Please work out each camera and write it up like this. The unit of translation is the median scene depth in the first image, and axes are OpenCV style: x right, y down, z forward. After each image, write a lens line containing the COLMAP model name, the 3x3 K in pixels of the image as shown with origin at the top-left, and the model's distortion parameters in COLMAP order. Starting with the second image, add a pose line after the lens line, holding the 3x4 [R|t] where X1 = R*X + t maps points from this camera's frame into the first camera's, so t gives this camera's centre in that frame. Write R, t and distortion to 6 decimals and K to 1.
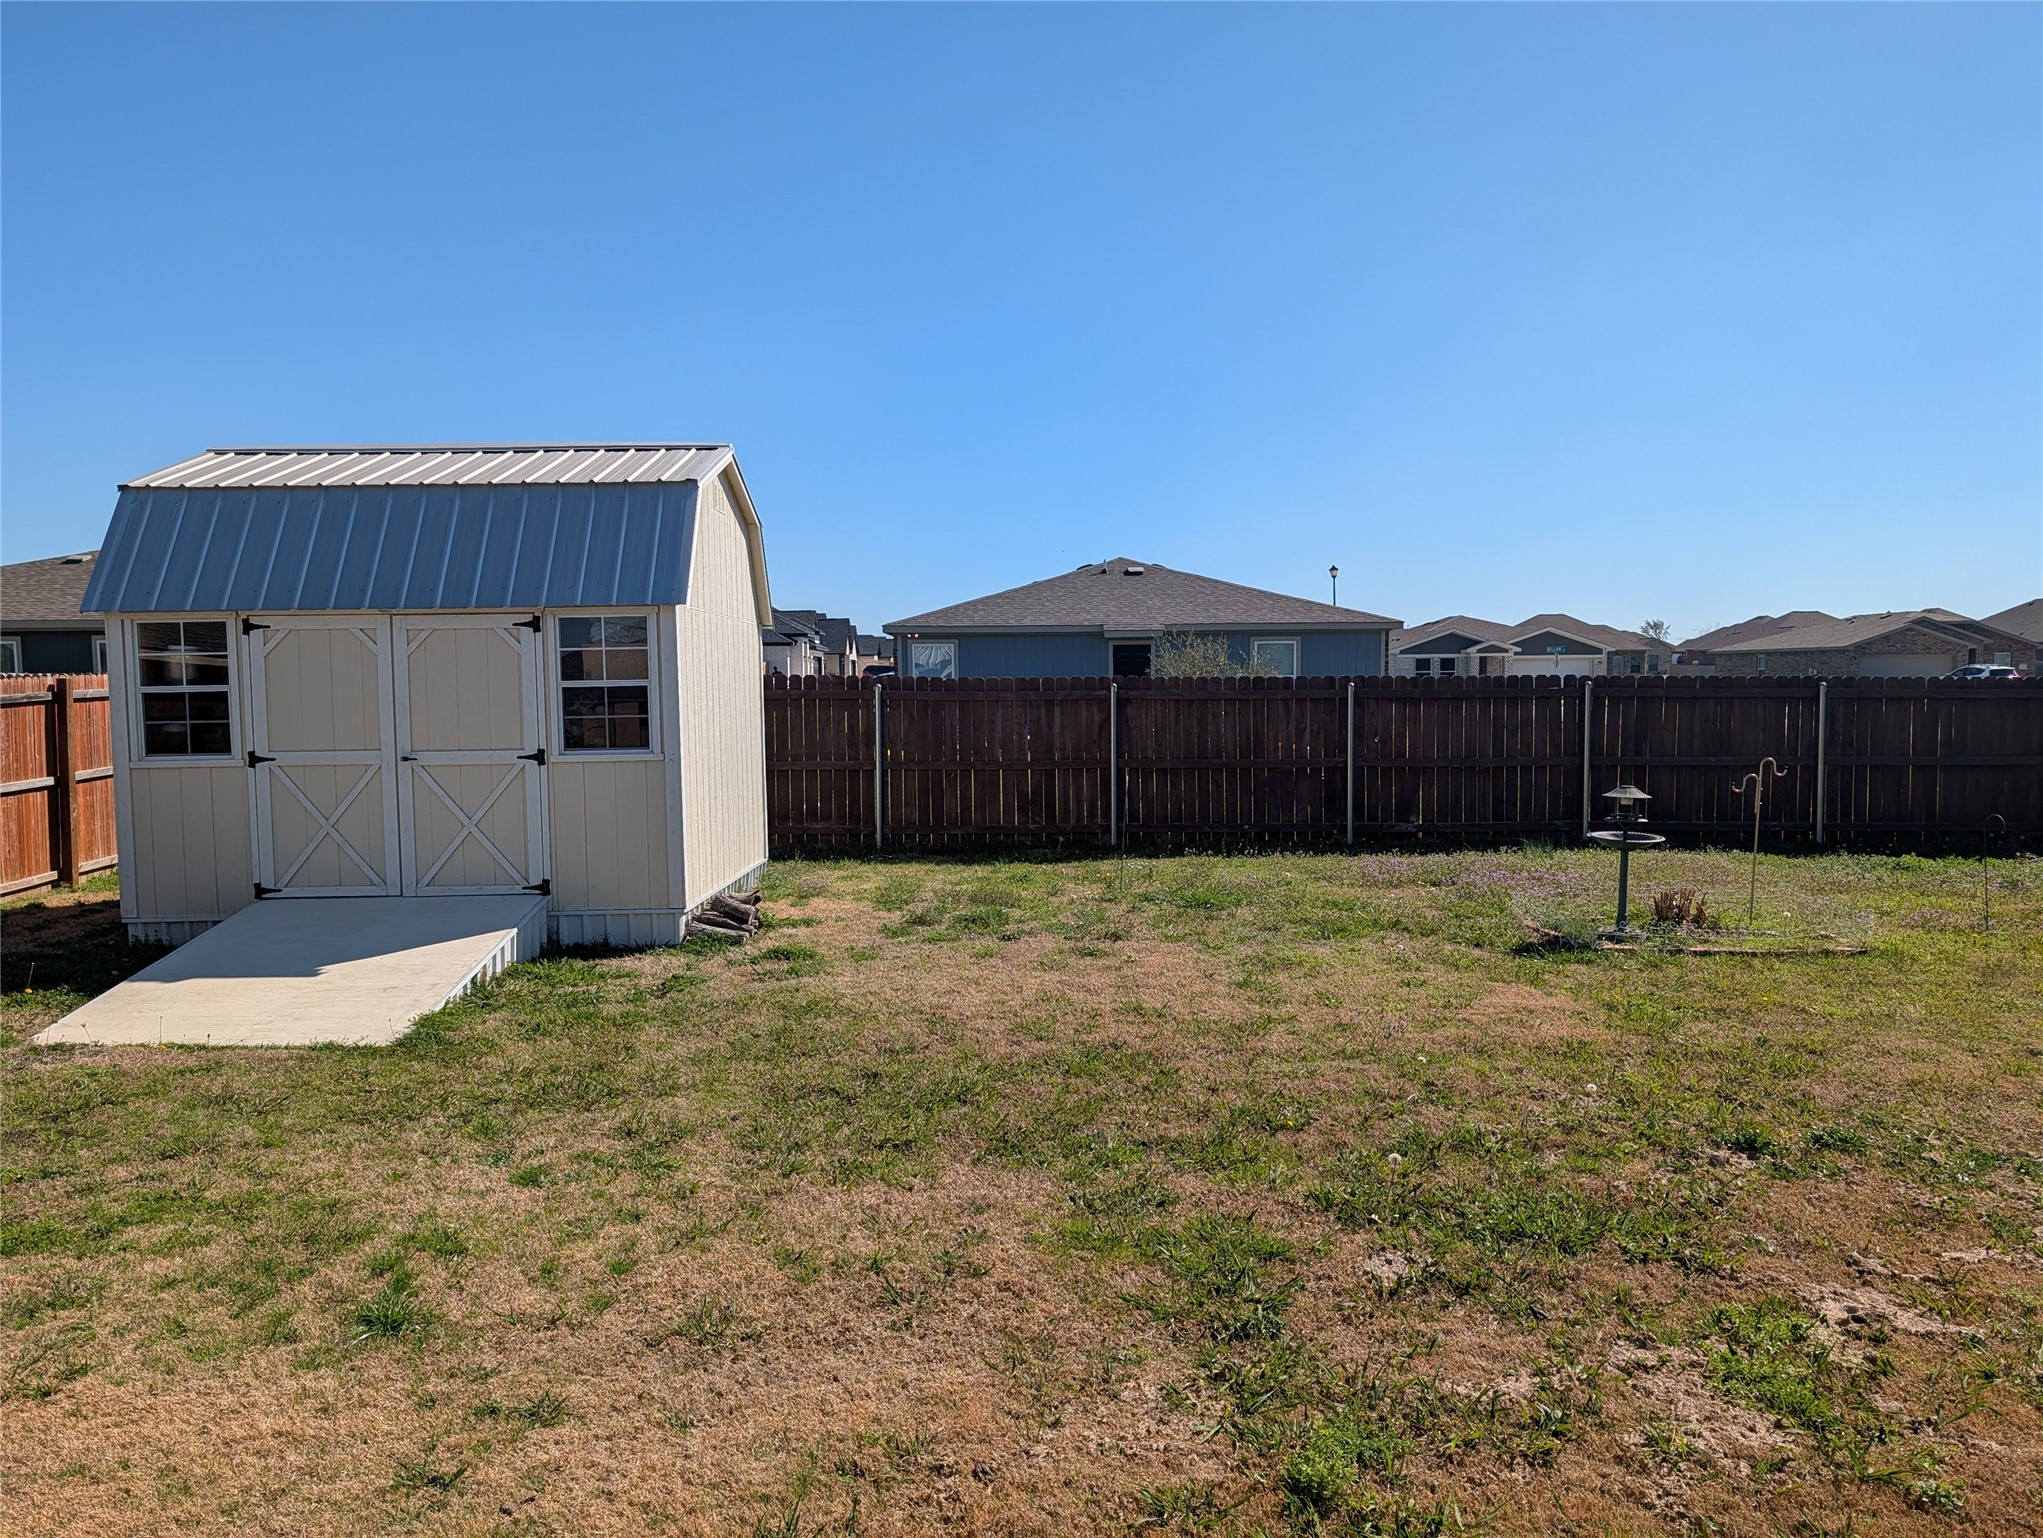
lens RADIAL K [[1463.4, 0, 1057.6], [0, 1463.4, 777.7], [0, 0, 1]] dist [0.062519, -0.047859]
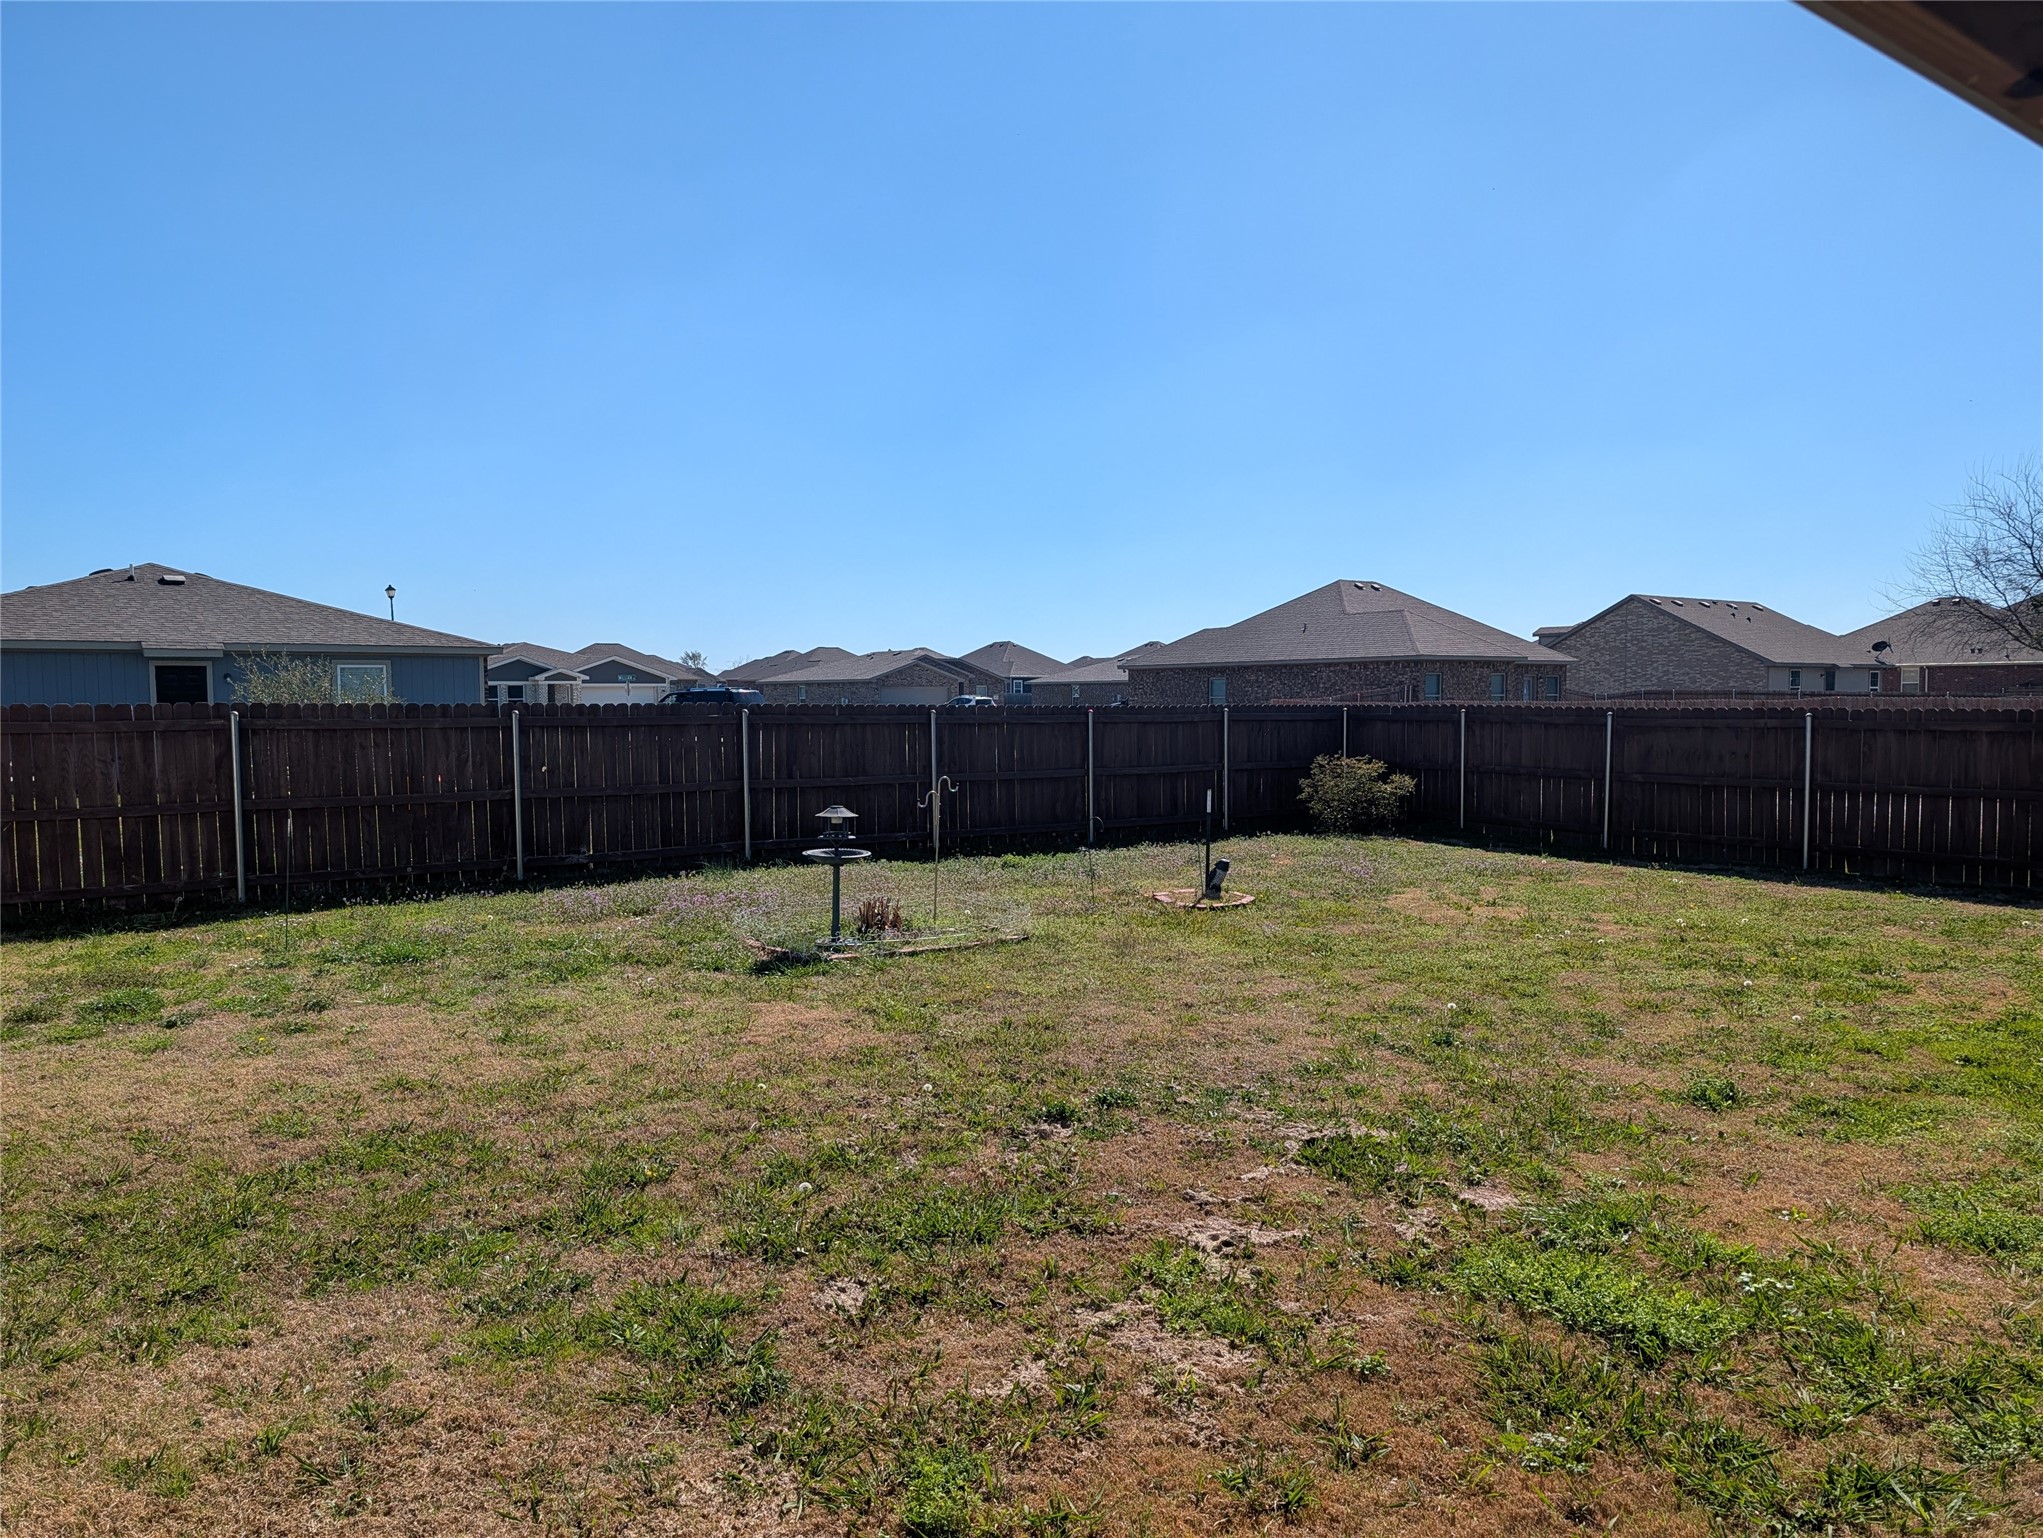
lens RADIAL K [[1463.4, 0, 1009.7], [0, 1463.4, 766.7], [0, 0, 1]] dist [0.062519, -0.047859]
pose [[0.826113, -0.025856, 0.562910, -0.116725], [0.040562, 0.999084, -0.013637, -0.003531], [-0.562042, 0.034098, 0.826405, 0.050004]]
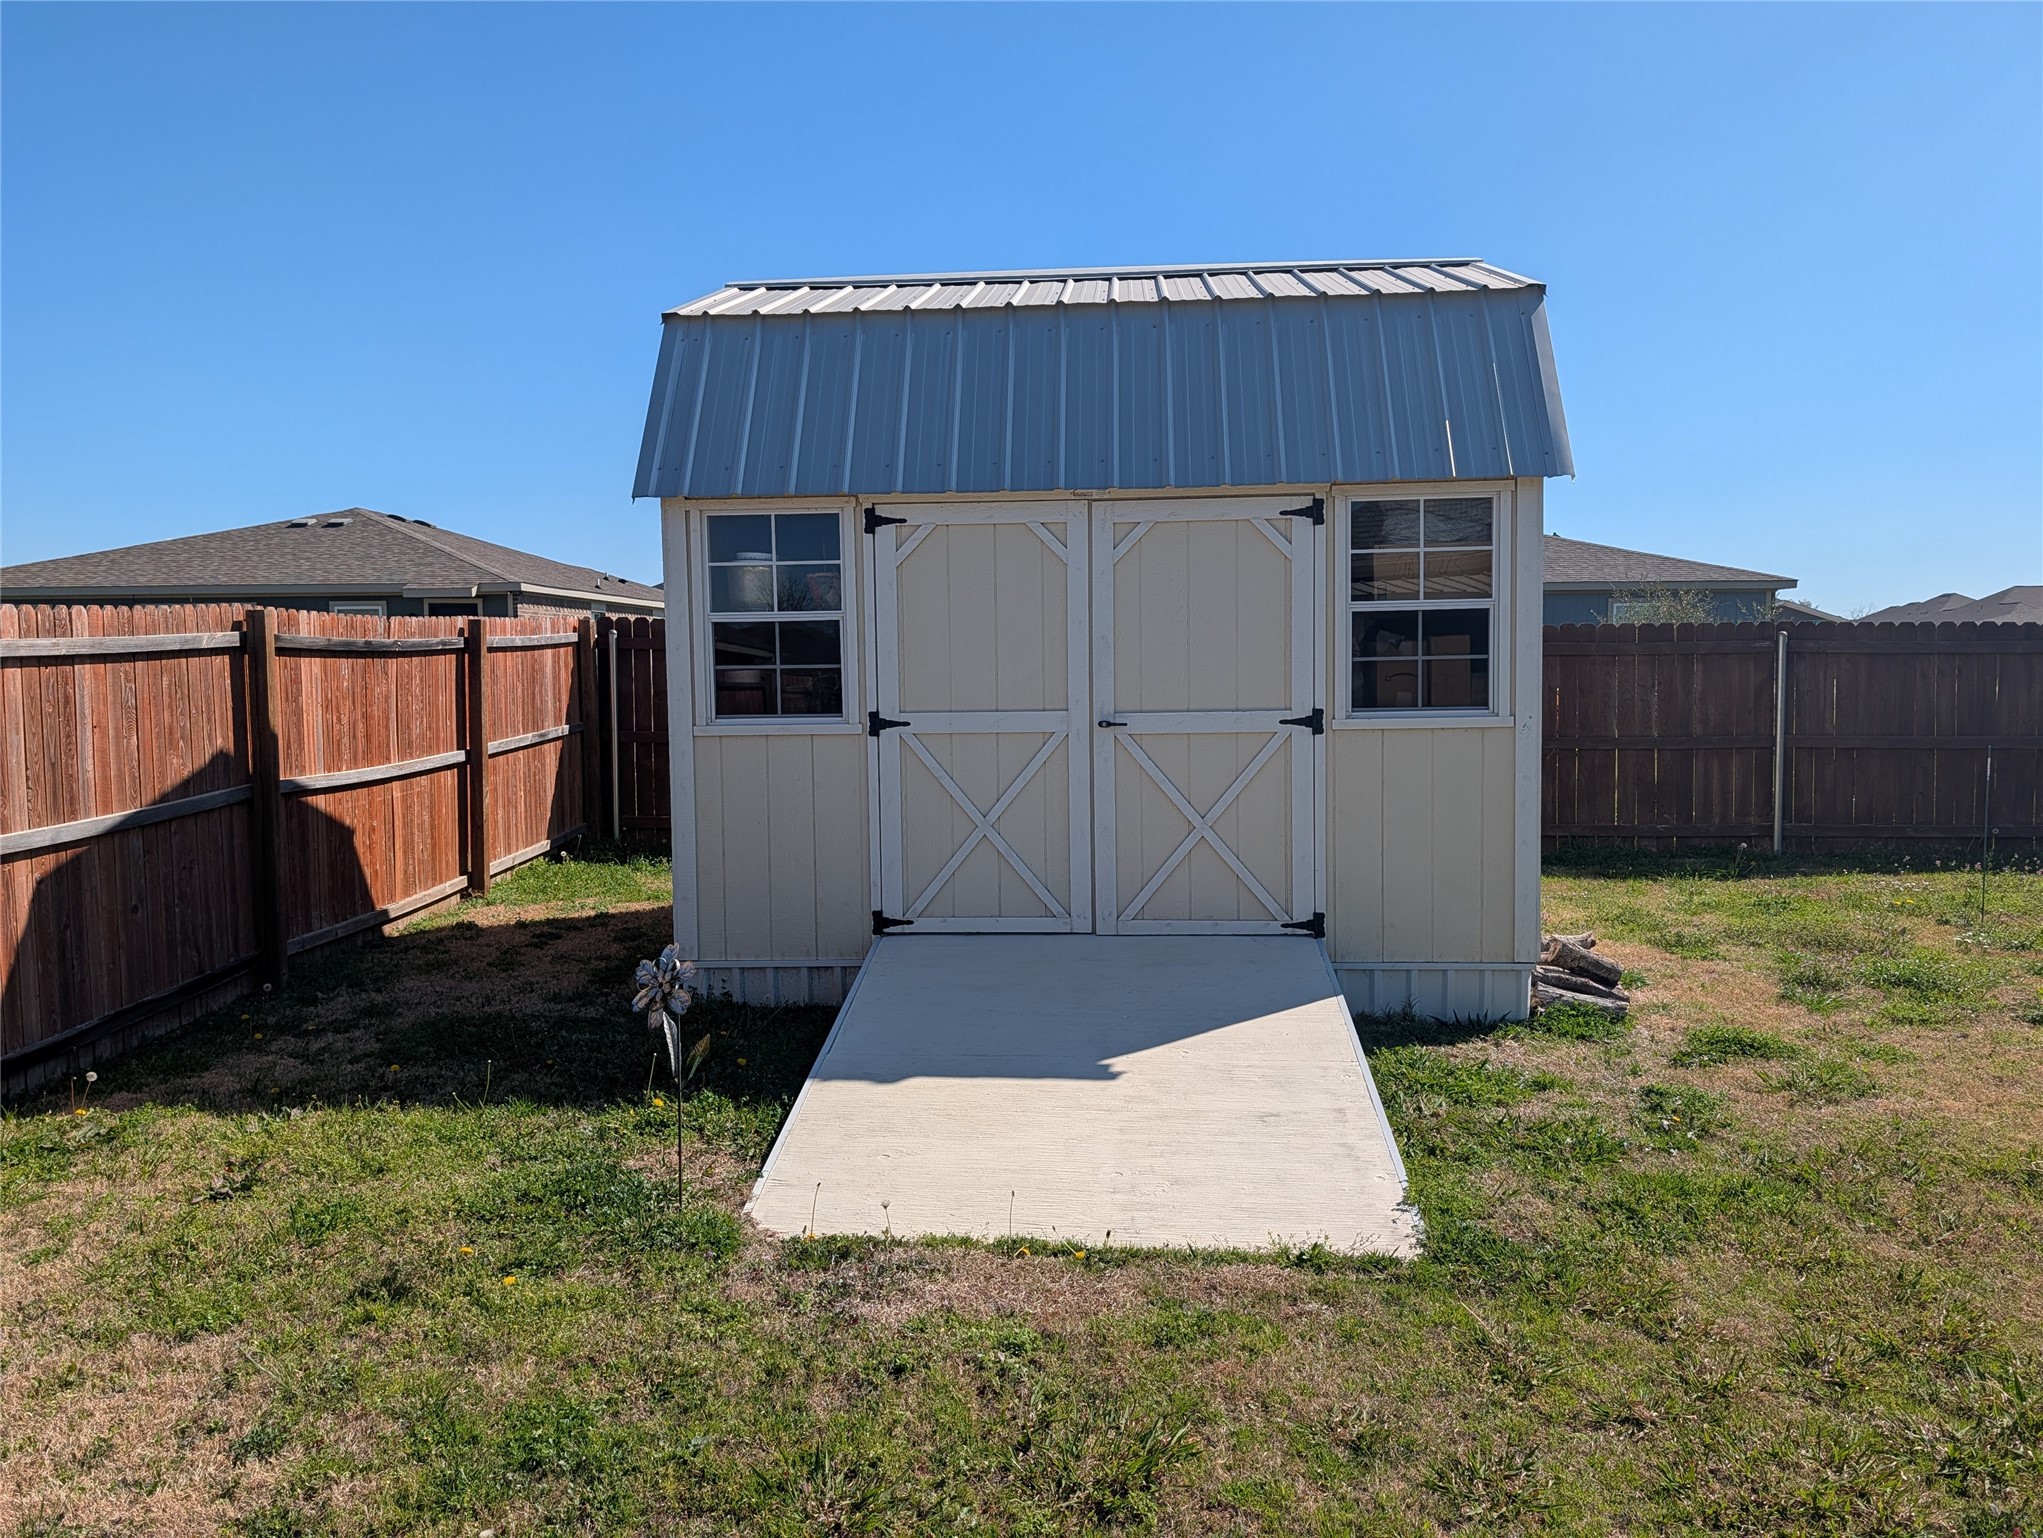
lens RADIAL K [[1463.4, 0, 1040.7], [0, 1463.4, 780.9], [0, 0, 1]] dist [0.062519, -0.047859]
pose [[0.997001, 0.007055, -0.077069, -0.419124], [-0.006102, 0.999902, 0.012593, 0.004463], [0.077151, -0.012085, 0.996946, 0.357186]]
